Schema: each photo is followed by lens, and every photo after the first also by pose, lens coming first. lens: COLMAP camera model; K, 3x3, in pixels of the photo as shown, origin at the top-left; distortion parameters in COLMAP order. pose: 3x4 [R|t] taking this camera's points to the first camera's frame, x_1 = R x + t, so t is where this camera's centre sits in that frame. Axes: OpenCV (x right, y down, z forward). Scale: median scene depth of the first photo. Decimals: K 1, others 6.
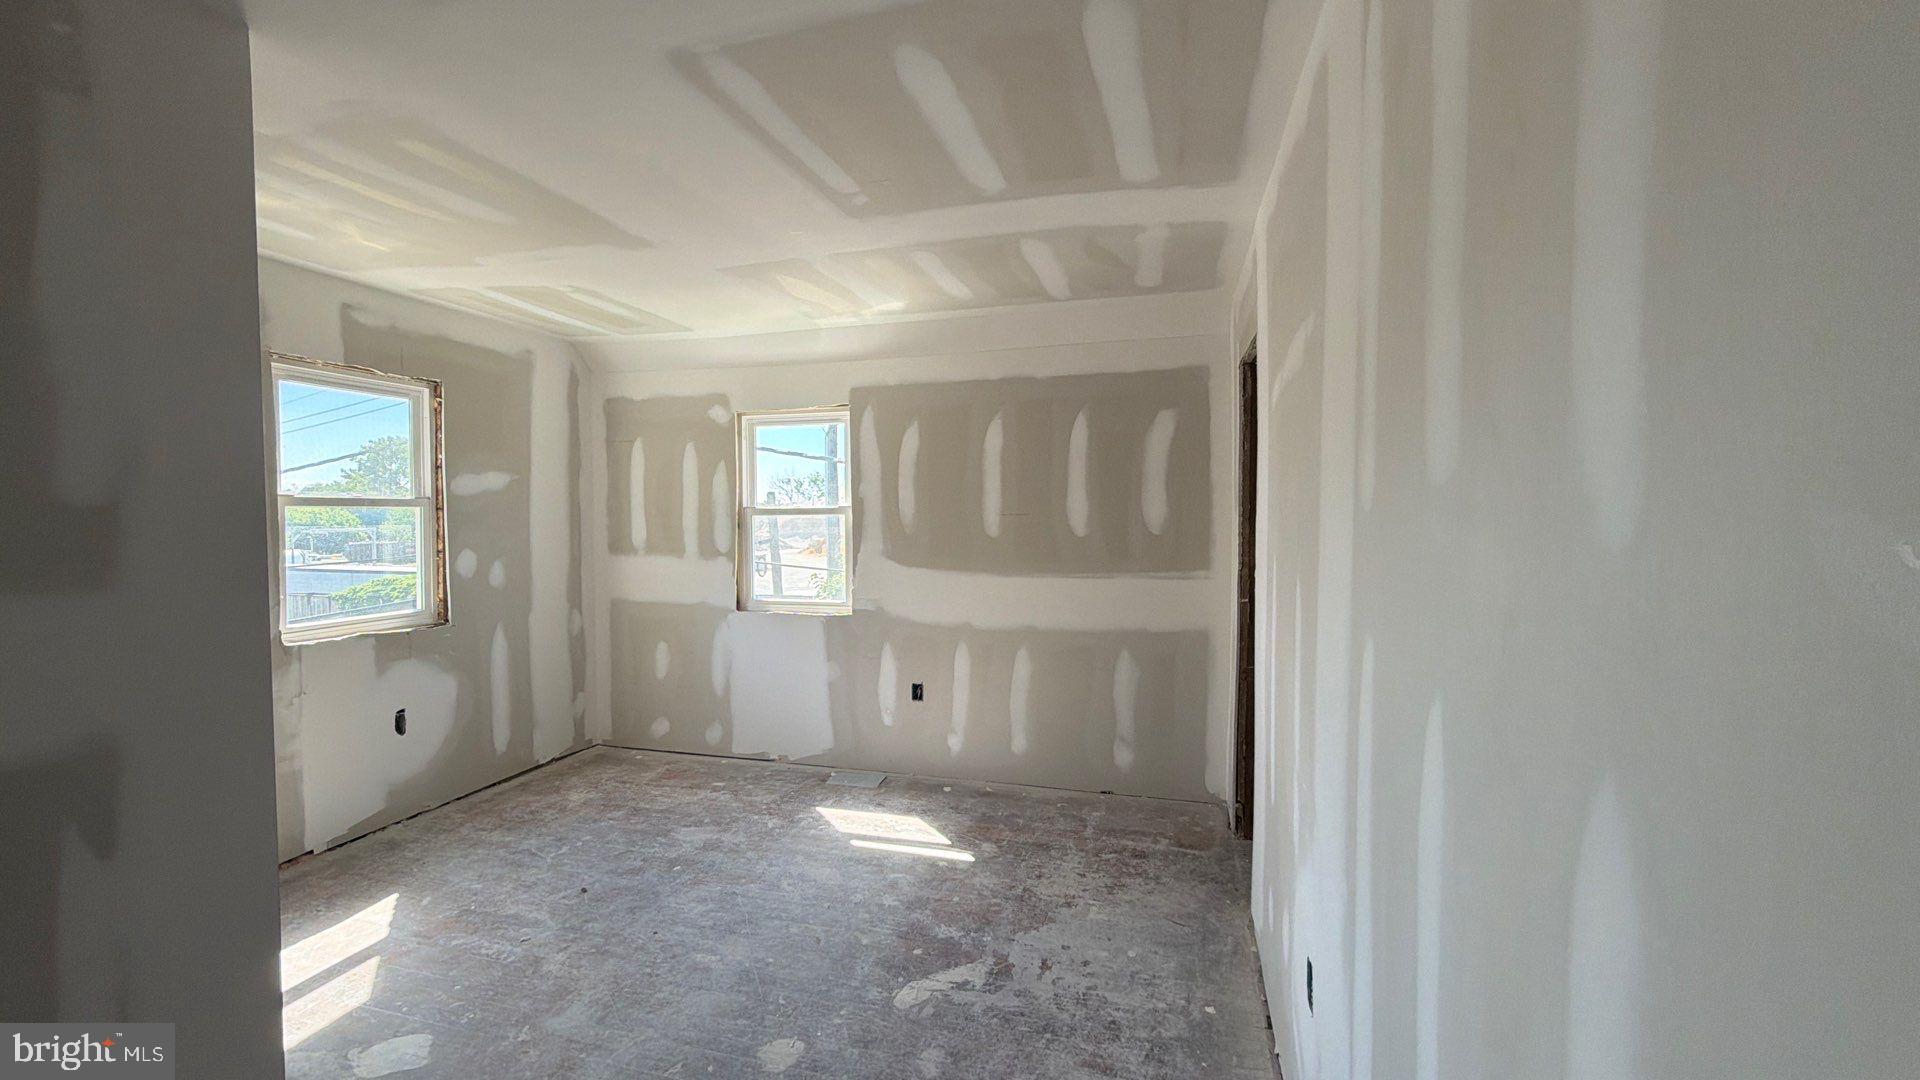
lens RADIAL K [[764.6, 0, 959.9], [0, 764.6, 542.9], [0, 0, 1]] dist [0.002024, -0.001038]
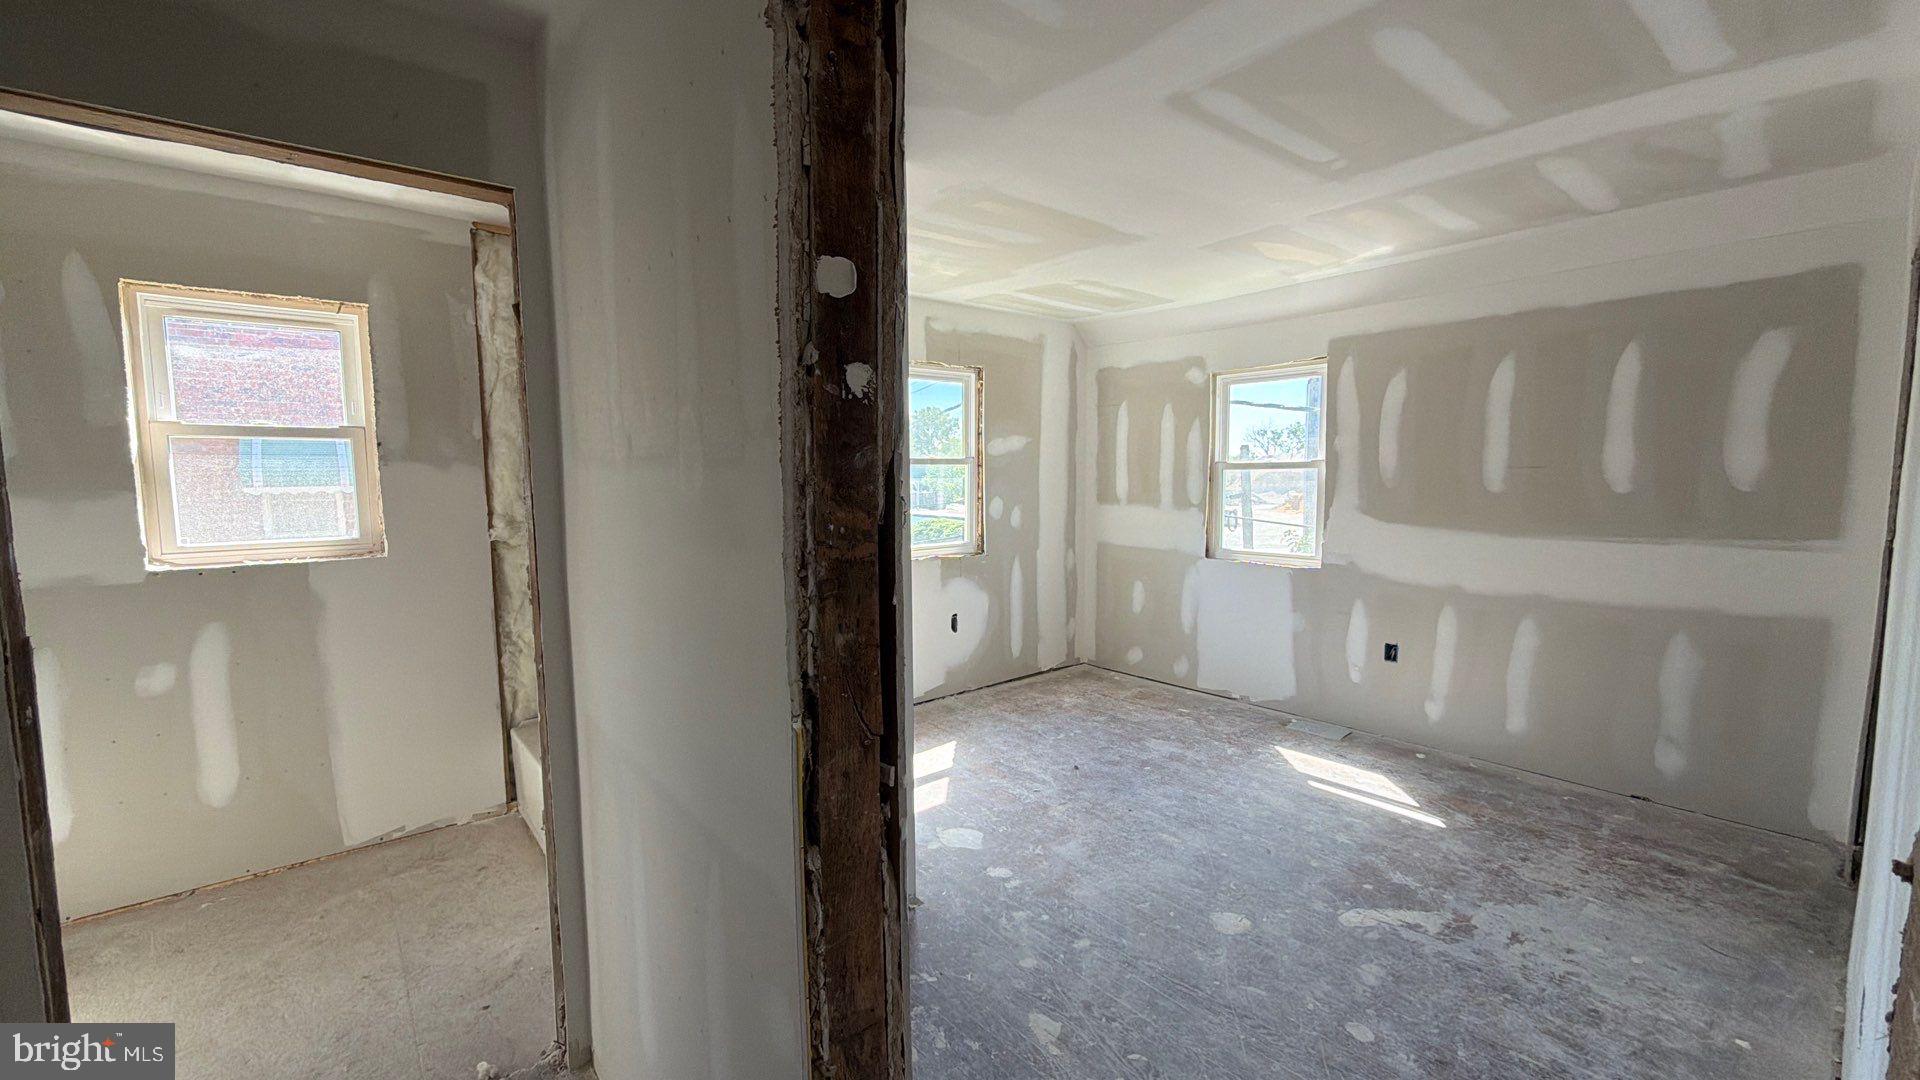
lens RADIAL K [[764.6, 0, 960.6], [0, 764.6, 542.0], [0, 0, 1]] dist [0.002024, -0.001038]
pose [[0.827537, 0.048172, -0.559341, 0.035758], [-0.015427, 0.997887, 0.063117, 0.003941], [0.561199, -0.043603, 0.826531, -0.122783]]
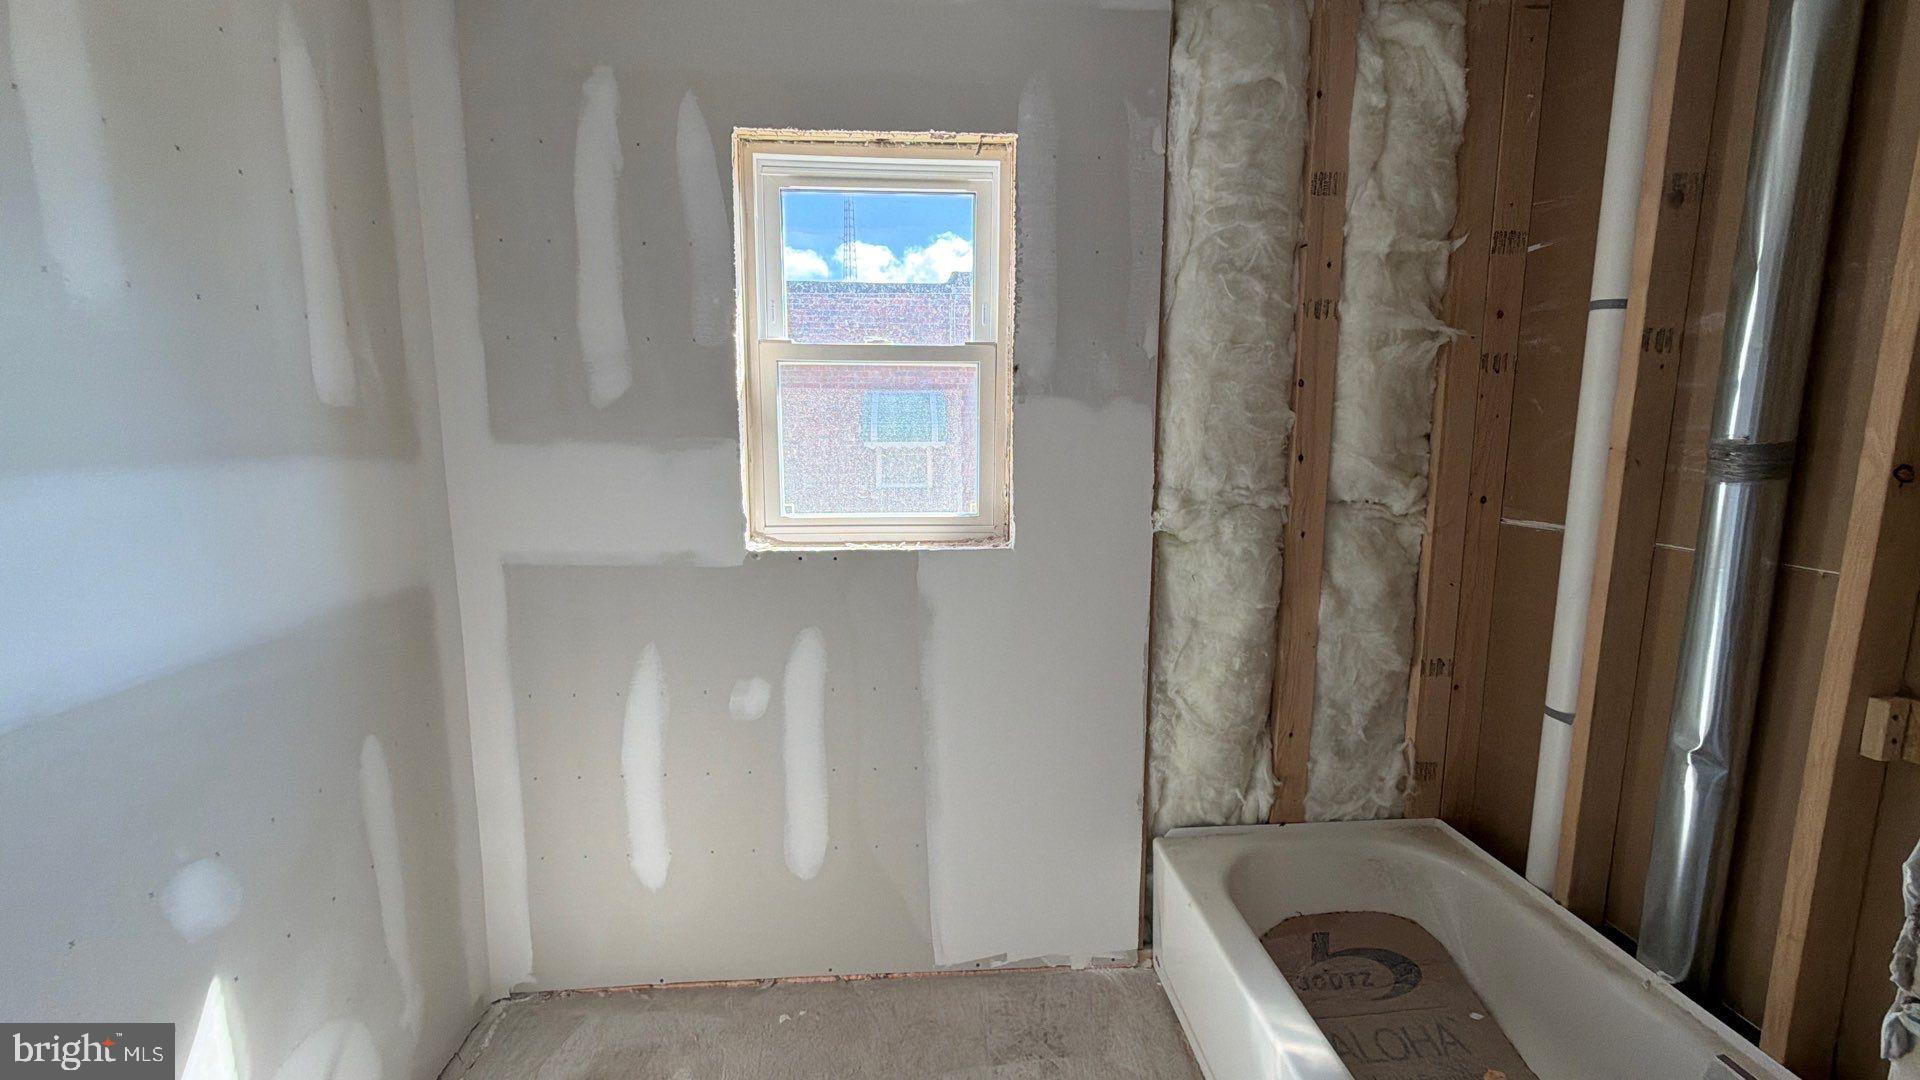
lens RADIAL K [[764.6, 0, 963.9], [0, 764.6, 542.5], [0, 0, 1]] dist [0.002024, -0.001038]
pose [[0.341161, 0.137013, -0.929966, -0.505054], [-0.035229, 0.990489, 0.133006, 0.009534], [0.939345, -0.012615, 0.342743, 0.011142]]
